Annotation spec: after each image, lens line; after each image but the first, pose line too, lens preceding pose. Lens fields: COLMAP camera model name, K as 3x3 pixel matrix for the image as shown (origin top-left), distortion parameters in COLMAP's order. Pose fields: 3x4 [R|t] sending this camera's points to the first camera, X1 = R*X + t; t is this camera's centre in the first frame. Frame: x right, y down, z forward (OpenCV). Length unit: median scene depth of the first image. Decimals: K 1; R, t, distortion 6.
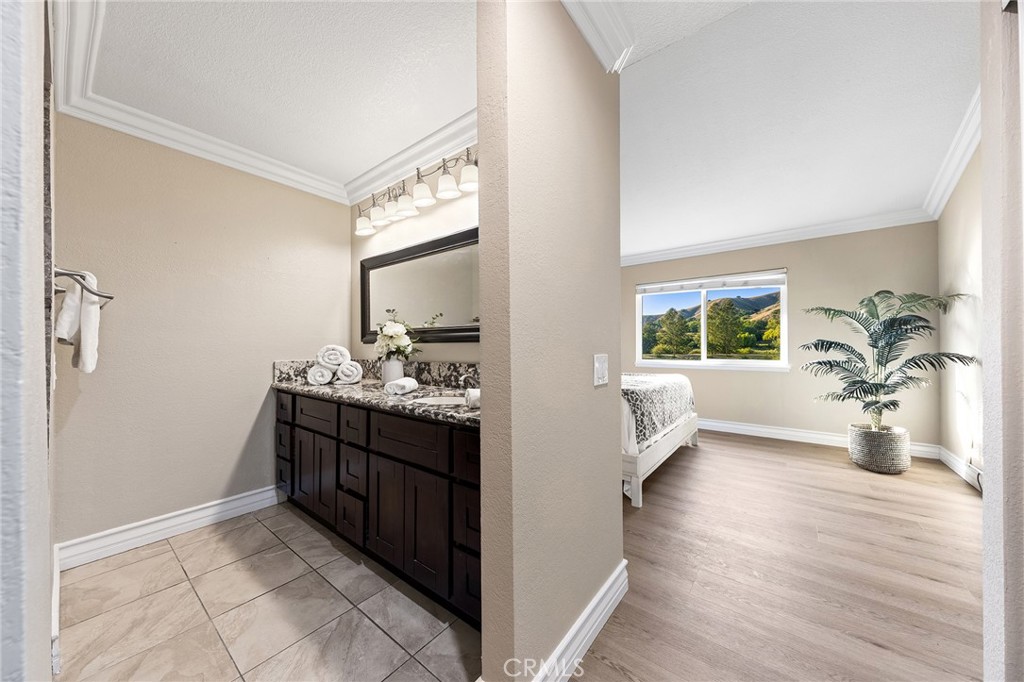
lens RADIAL K [[345.6, 0, 512.8], [0, 345.6, 342.1], [0, 0, 1]] dist [-0.000476, -0.001182]
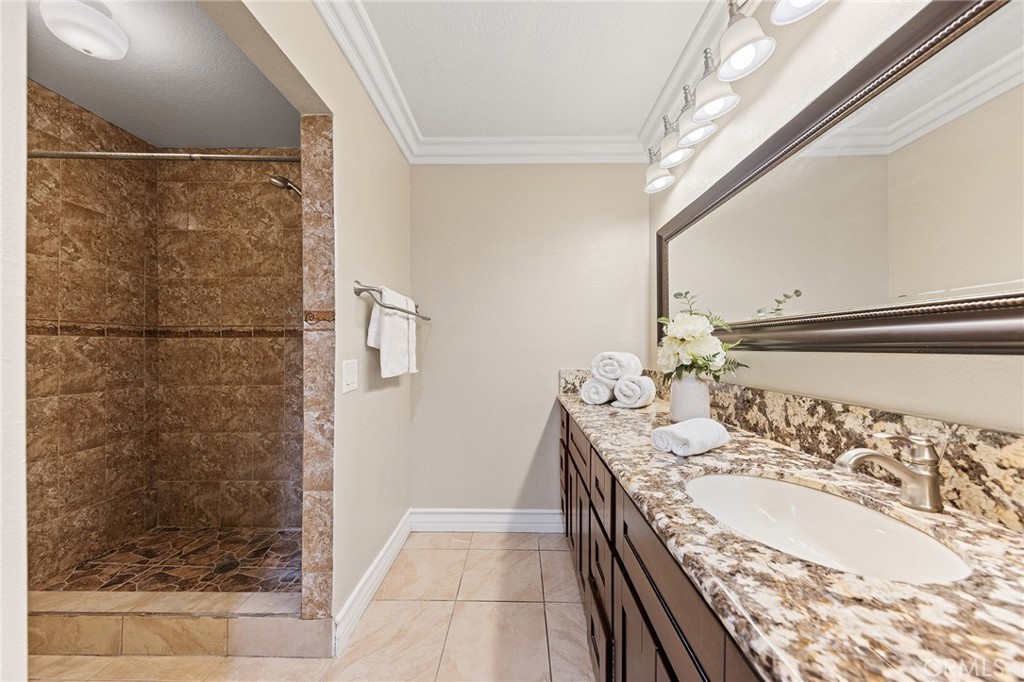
lens RADIAL K [[345.6, 0, 521.7], [0, 345.6, 347.4], [0, 0, 1]] dist [-0.000476, -0.001182]
pose [[0.607899, 0.003652, -0.794006, -0.058671], [0.009314, 0.999888, 0.011730, -0.011227], [0.793960, -0.014526, 0.607797, 0.424578]]
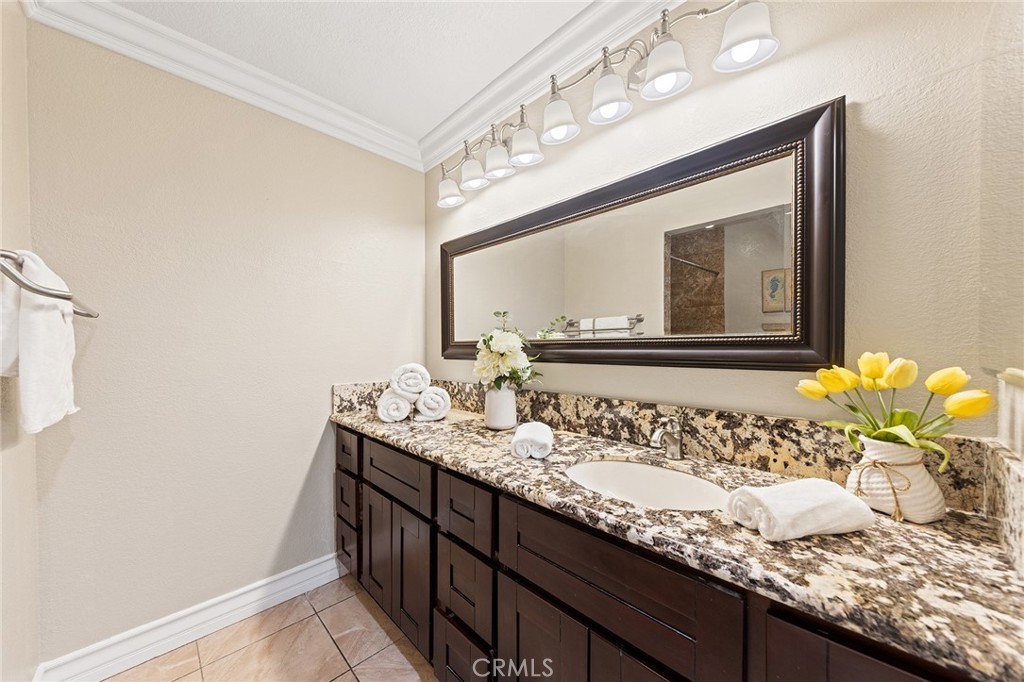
lens RADIAL K [[345.6, 0, 505.9], [0, 345.6, 352.2], [0, 0, 1]] dist [-0.000476, -0.001182]
pose [[0.991980, 0.003142, -0.126359, -0.253994], [-0.000114, 0.999713, 0.023961, -0.033298], [0.126398, -0.023754, 0.991695, 0.349012]]
